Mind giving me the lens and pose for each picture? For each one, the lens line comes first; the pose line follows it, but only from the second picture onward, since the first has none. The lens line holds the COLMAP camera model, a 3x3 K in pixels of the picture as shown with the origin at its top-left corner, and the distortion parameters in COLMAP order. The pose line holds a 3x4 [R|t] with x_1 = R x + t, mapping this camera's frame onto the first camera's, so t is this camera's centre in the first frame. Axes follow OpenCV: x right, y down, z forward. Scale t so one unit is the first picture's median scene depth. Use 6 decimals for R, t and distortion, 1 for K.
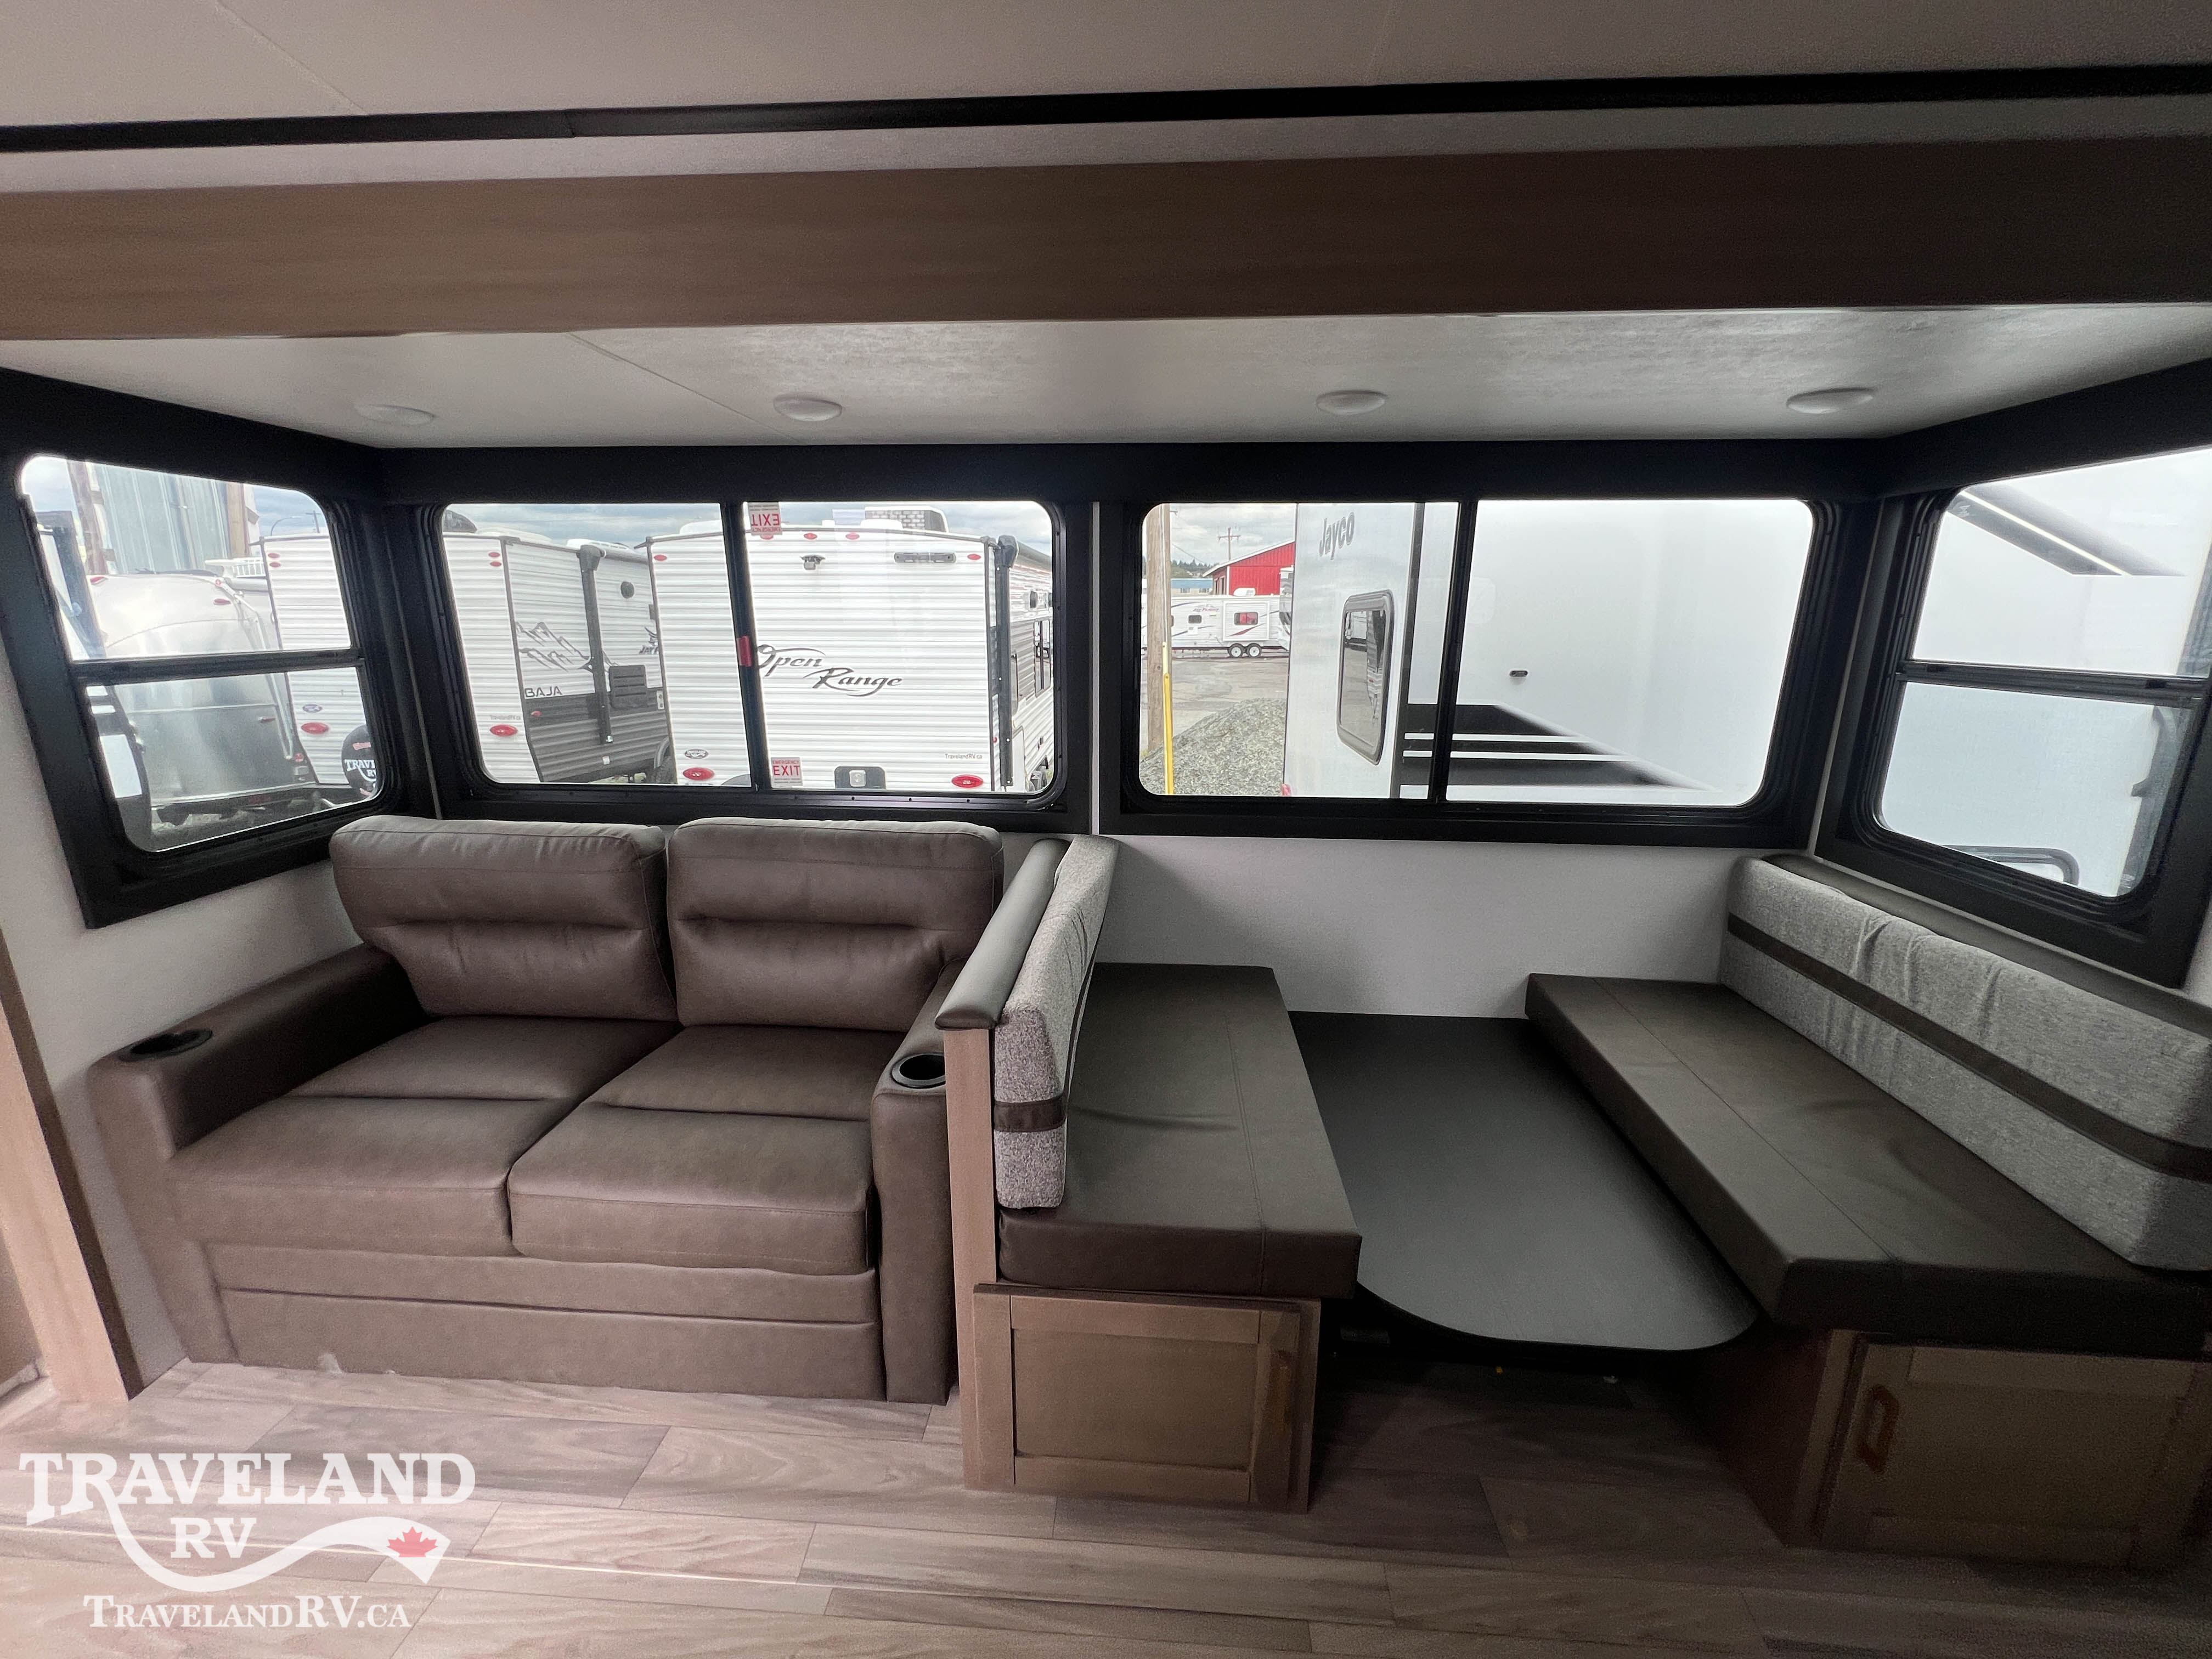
lens RADIAL K [[884.8, 0, 1103.7], [0, 884.8, 827.1], [0, 0, 1]] dist [-0.002820, 0.000561]
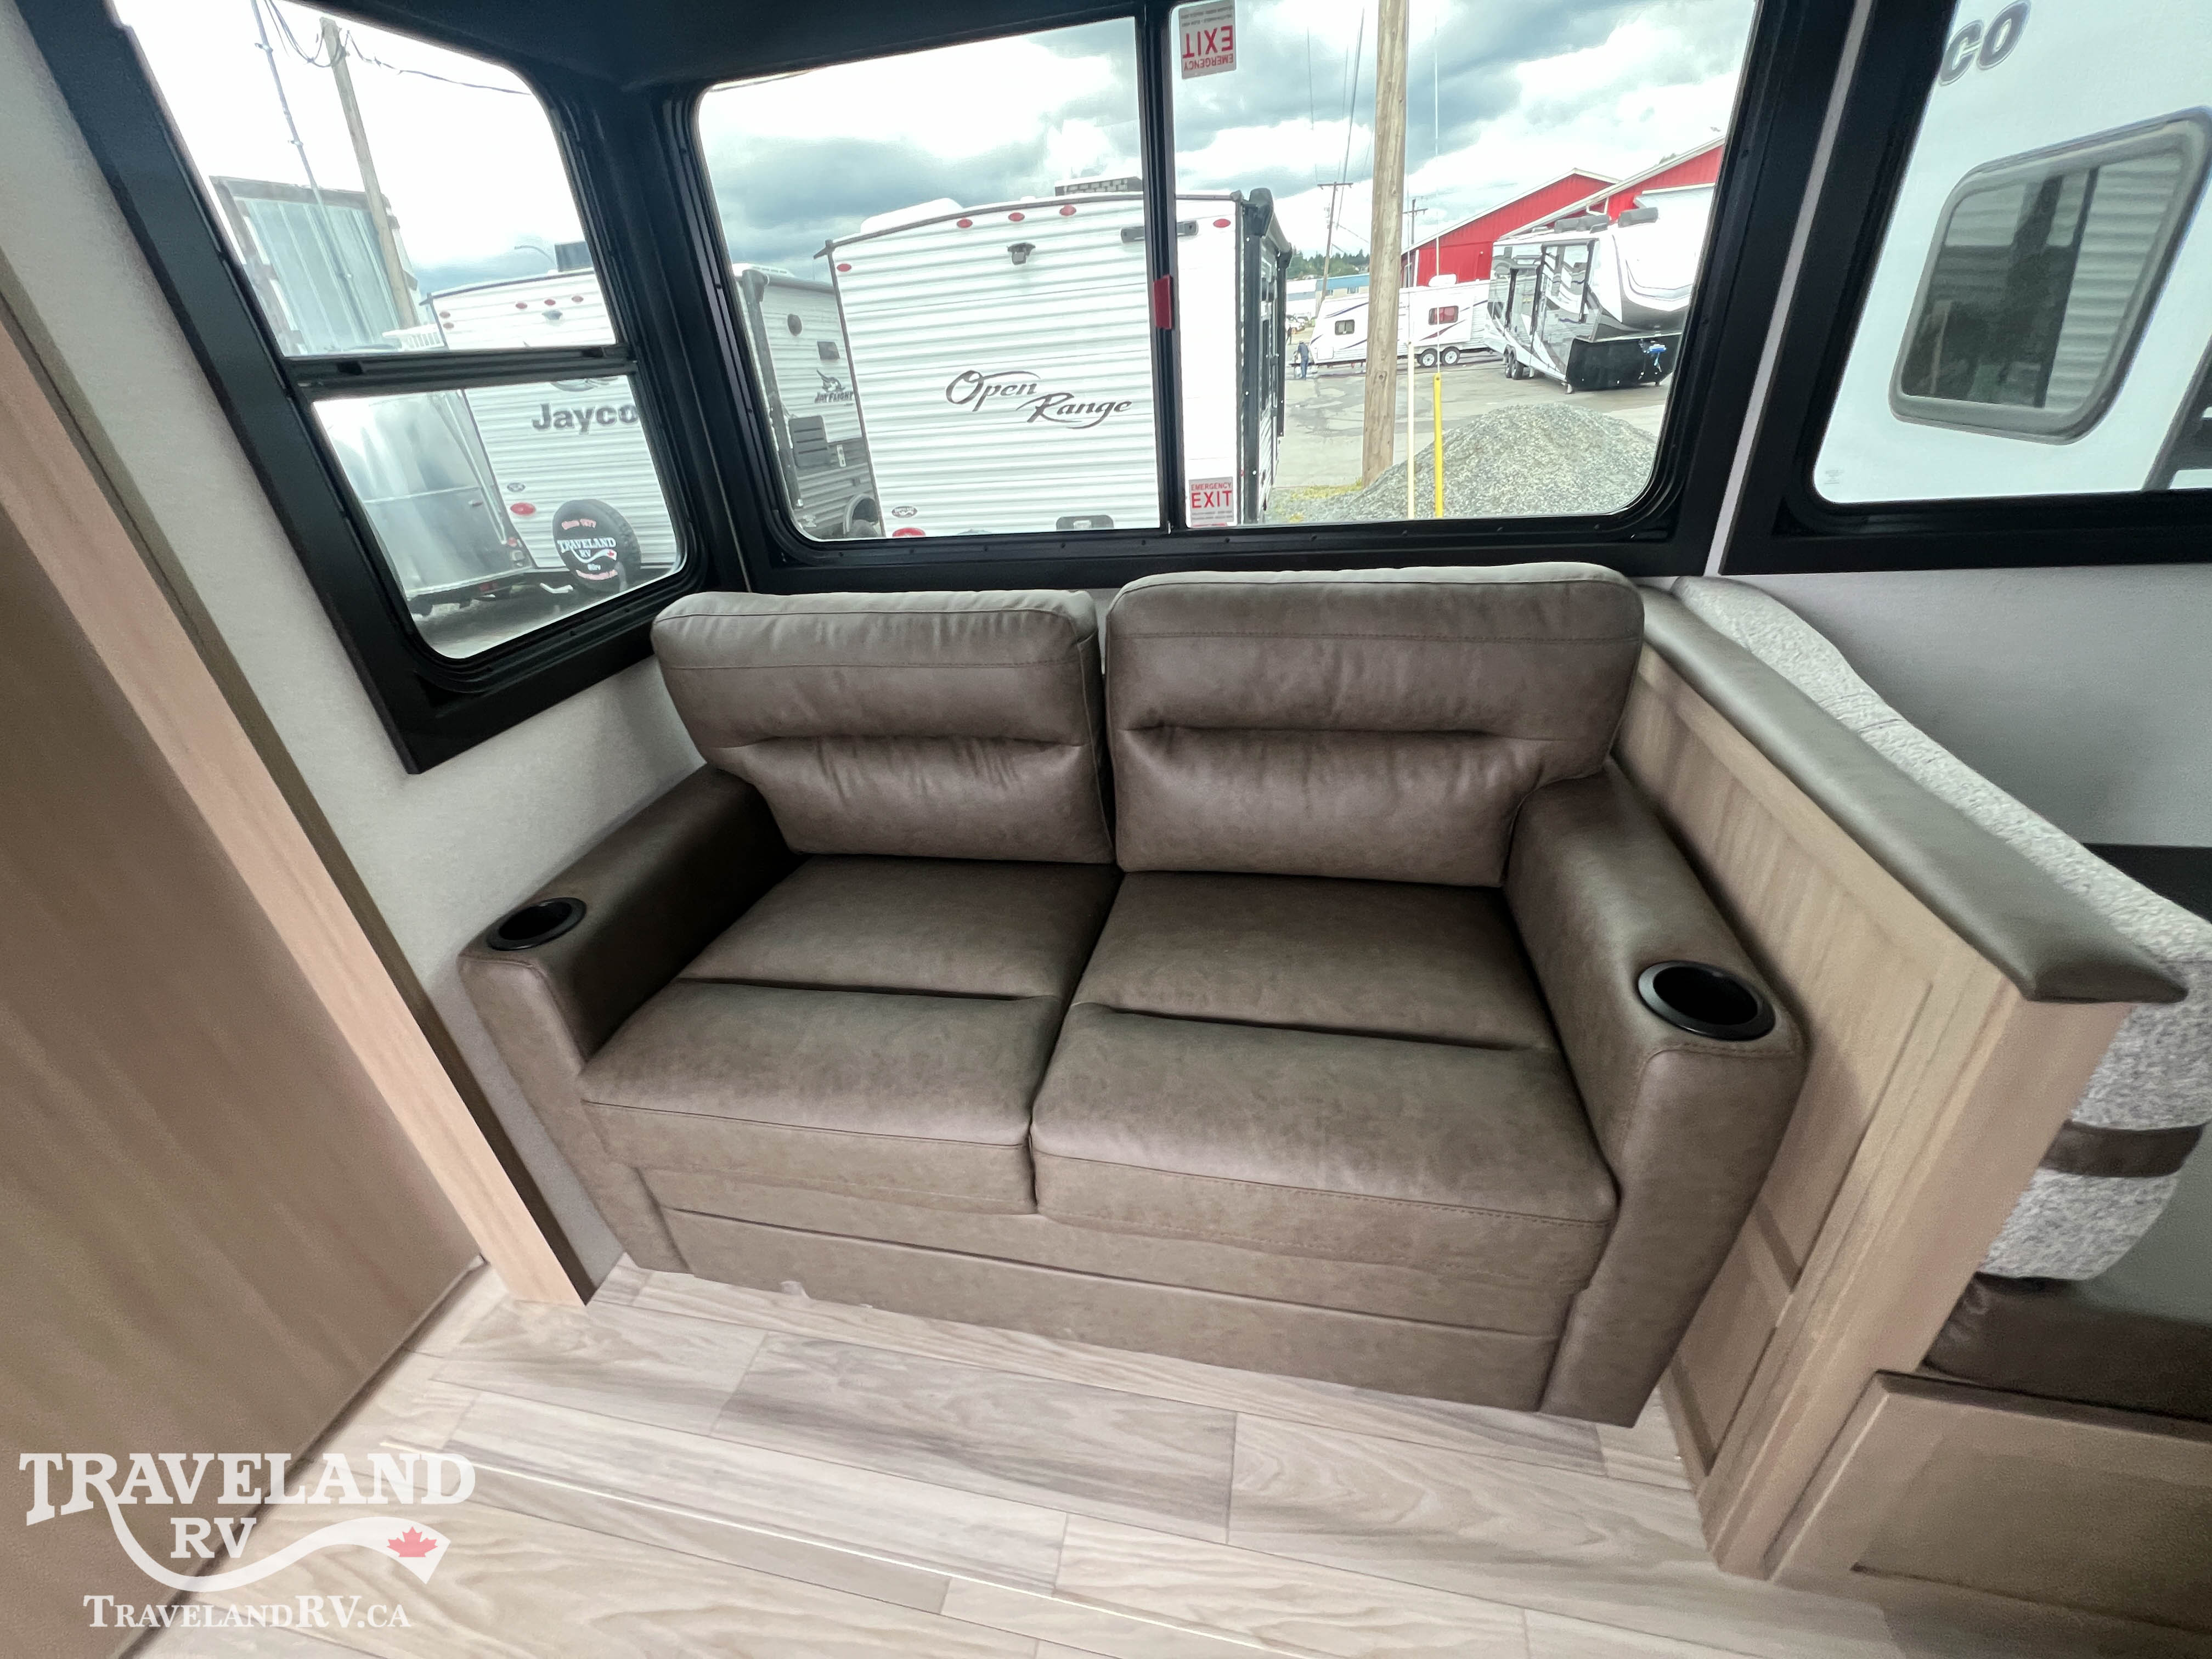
lens RADIAL K [[884.8, 0, 1106.2], [0, 884.8, 827.5], [0, 0, 1]] dist [-0.002820, 0.000561]
pose [[0.986178, 0.000212, -0.165690, -0.445639], [0.044034, 0.963703, 0.263320, -0.004498], [0.159732, -0.266976, 0.950373, 0.374293]]
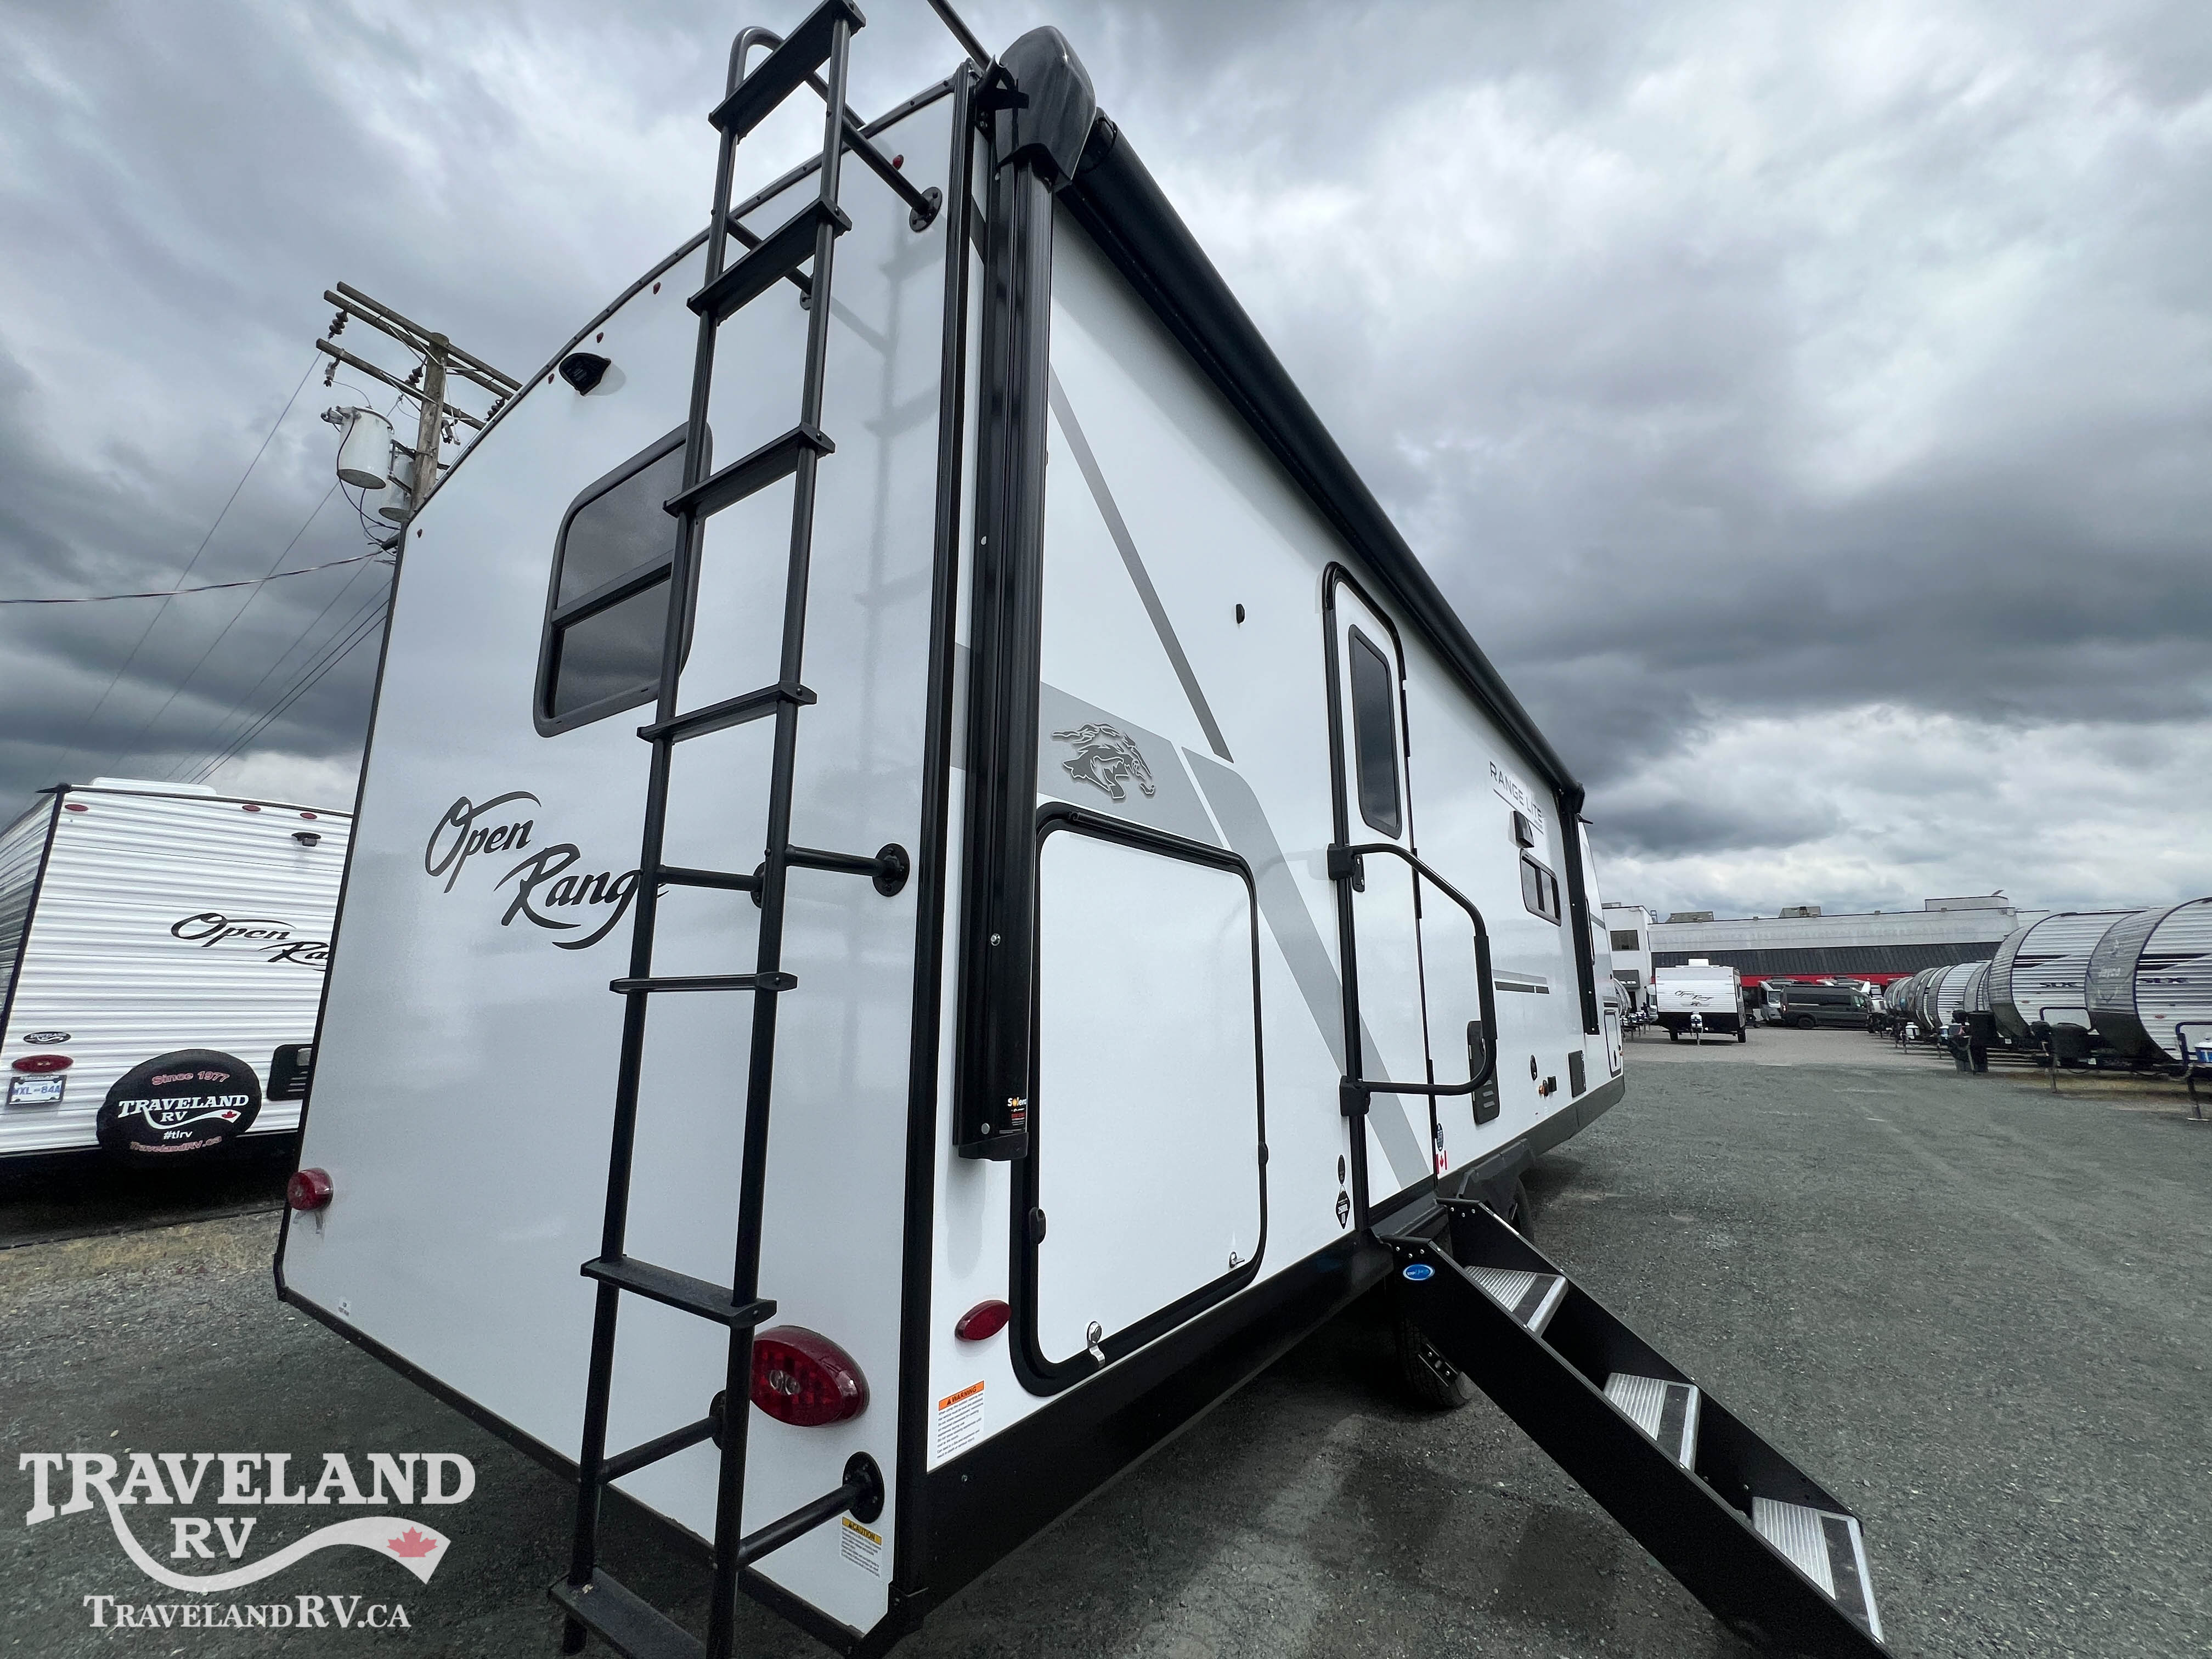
lens RADIAL K [[884.8, 0, 1101.5], [0, 884.8, 843.0], [0, 0, 1]] dist [-0.002820, 0.000561]
pose [[0.521304, 0.152321, 0.839667, -2.704528], [0.201688, 0.934074, -0.294664, 0.744028], [-0.829195, 0.322961, 0.456215, -0.911404]]
